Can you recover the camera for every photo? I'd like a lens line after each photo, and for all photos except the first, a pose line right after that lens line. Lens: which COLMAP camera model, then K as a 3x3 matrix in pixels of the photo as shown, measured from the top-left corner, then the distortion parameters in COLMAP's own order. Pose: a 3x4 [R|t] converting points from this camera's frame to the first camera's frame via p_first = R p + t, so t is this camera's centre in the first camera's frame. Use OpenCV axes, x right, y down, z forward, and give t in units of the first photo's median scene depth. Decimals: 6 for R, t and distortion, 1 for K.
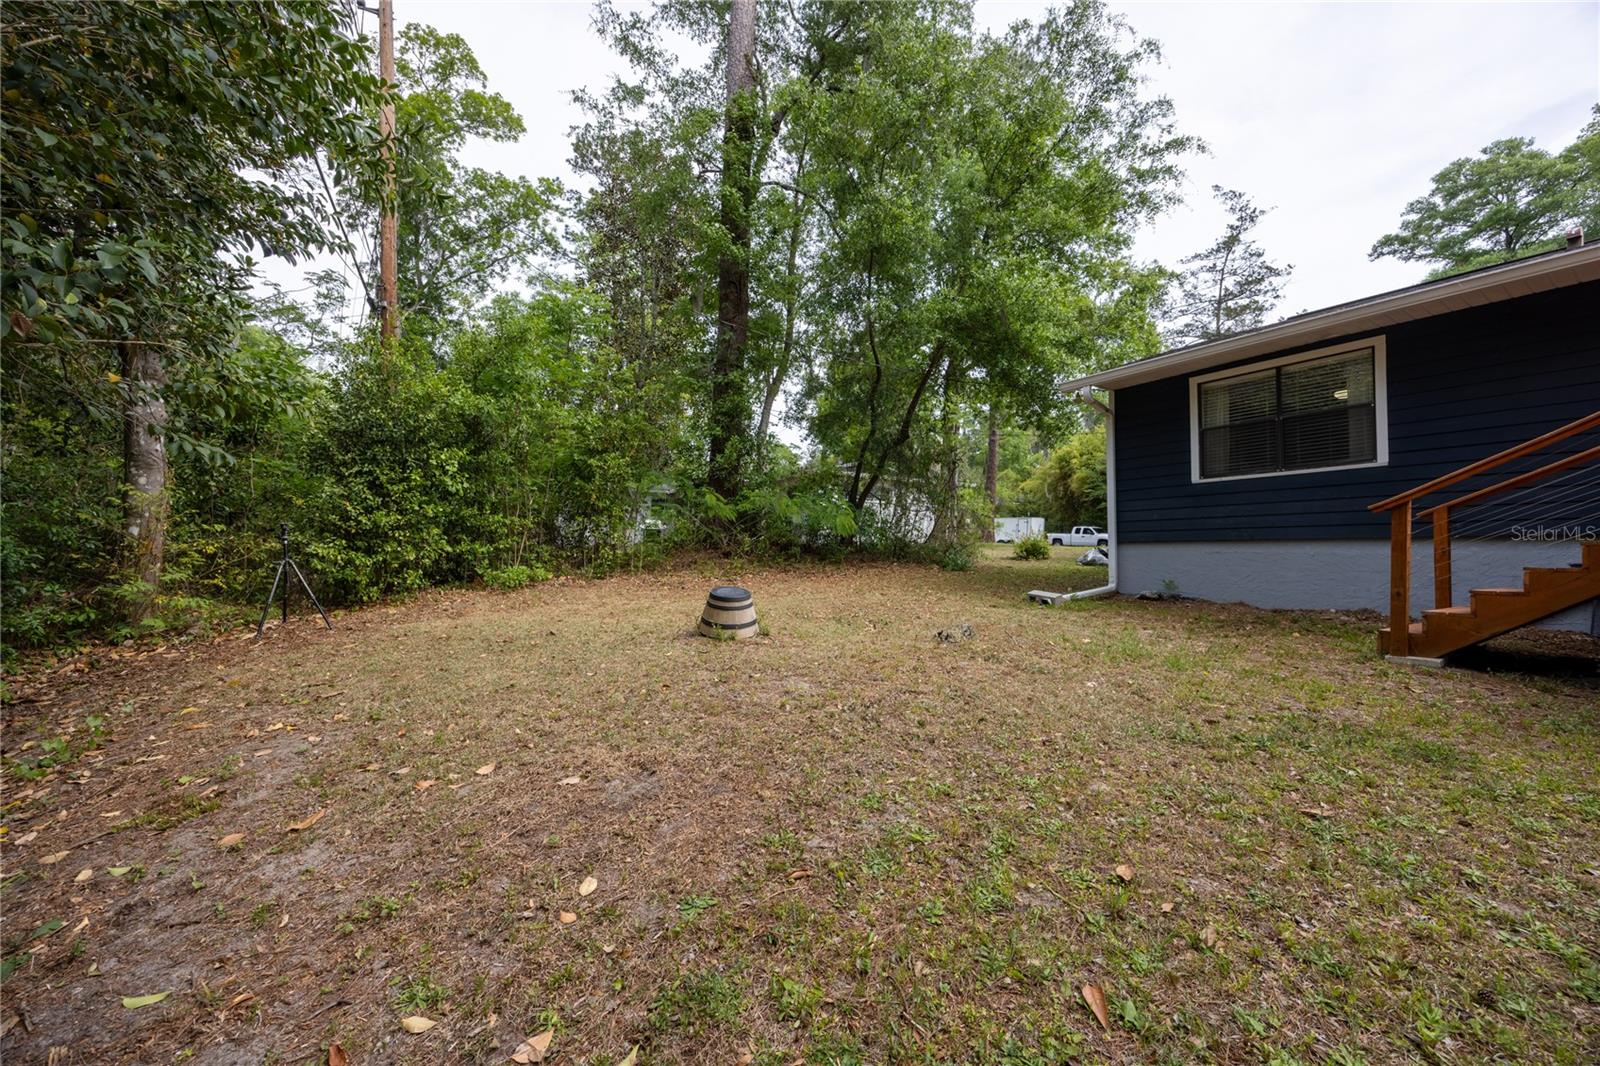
lens RADIAL K [[611.6, 0, 806.4], [0, 611.6, 538.5], [0, 0, 1]] dist [-0.004972, -0.000295]
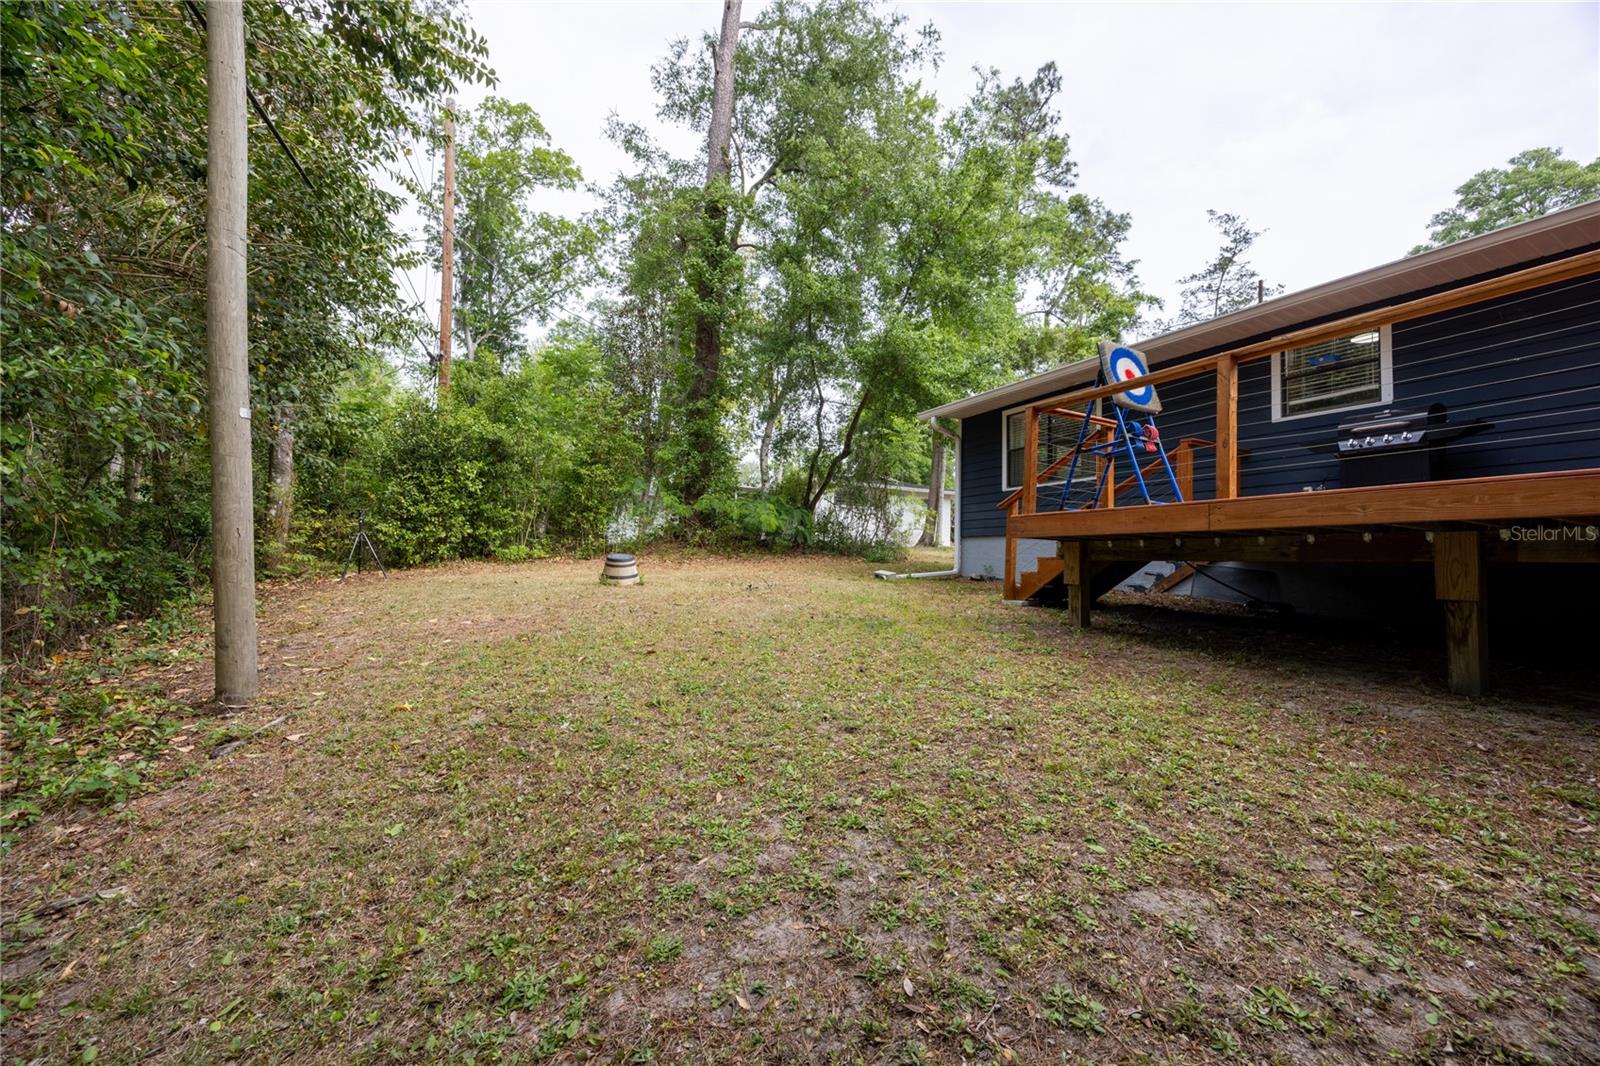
lens RADIAL K [[612.1, 0, 804.9], [0, 612.1, 531.3], [0, 0, 1]] dist [-0.000845, -0.000161]
pose [[0.994715, 0.017910, -0.101104, 0.193763], [-0.020385, 0.999516, -0.023493, 0.019762], [0.100635, 0.025430, 0.994598, -0.197589]]
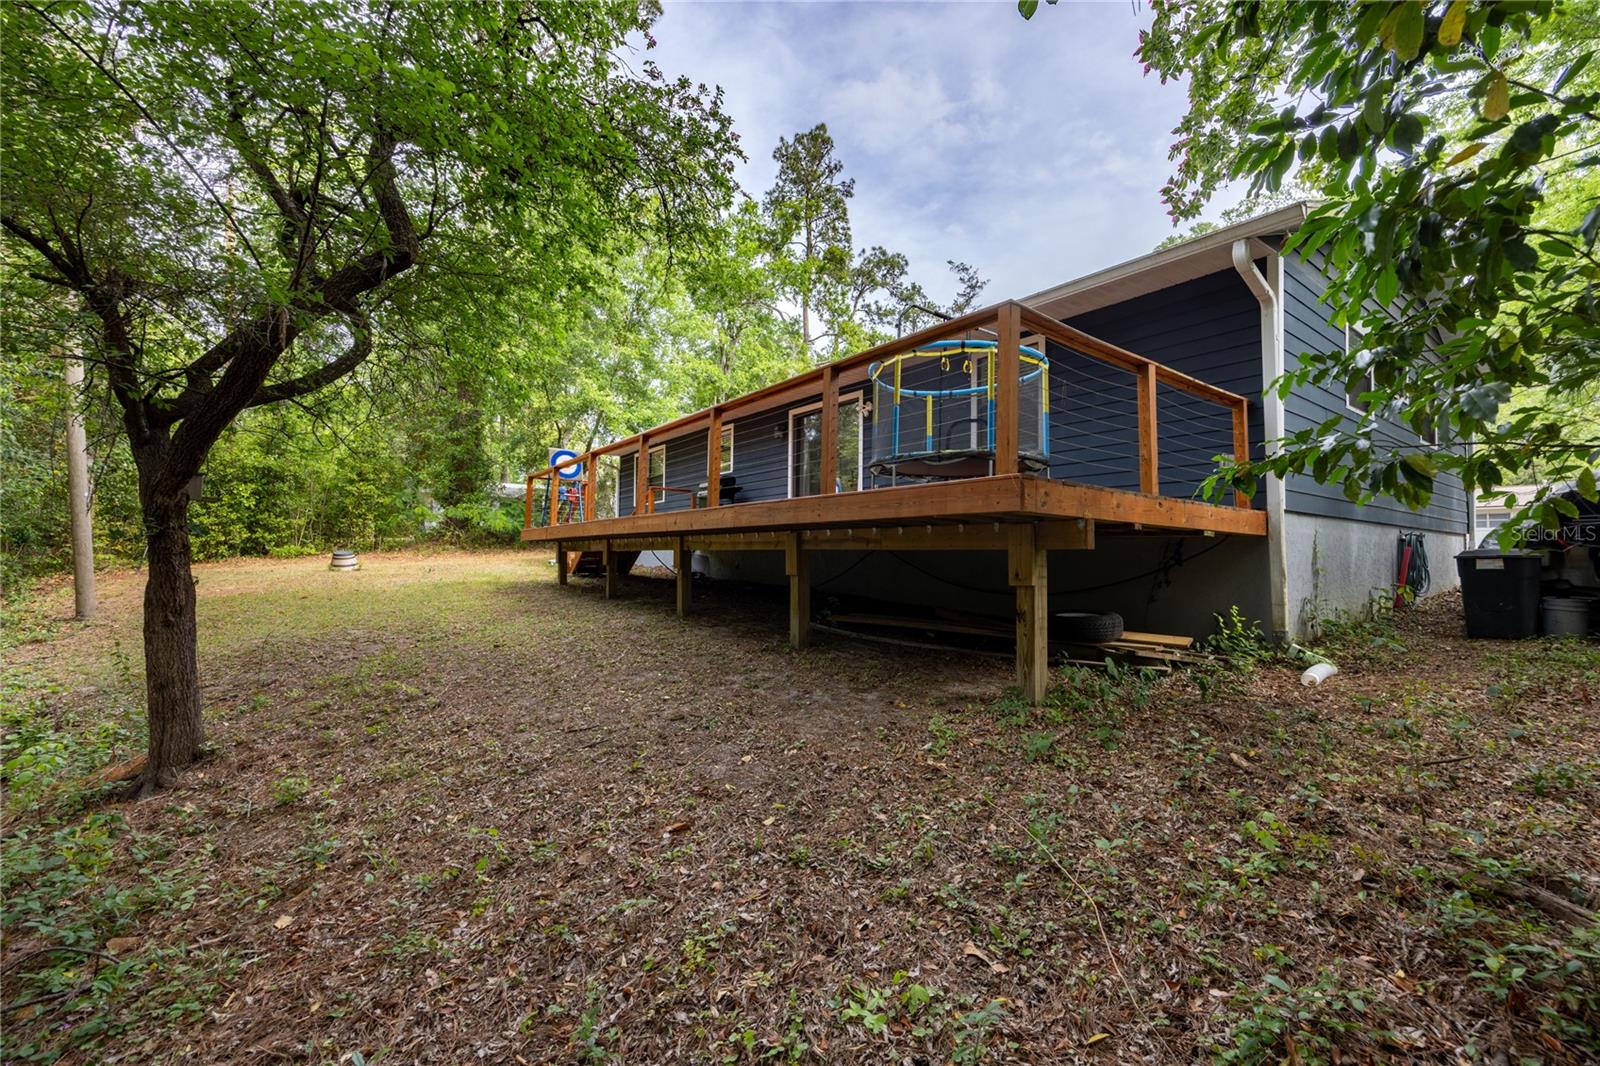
lens RADIAL K [[644.4, 0, 800.4], [0, 644.4, 538.5], [0, 0, 1]] dist [0.010511, -0.000164]
pose [[0.998809, 0.009898, 0.047767, 0.603659], [-0.009741, 0.999946, -0.003516, 0.009308], [-0.047799, 0.003046, 0.998852, -0.642347]]
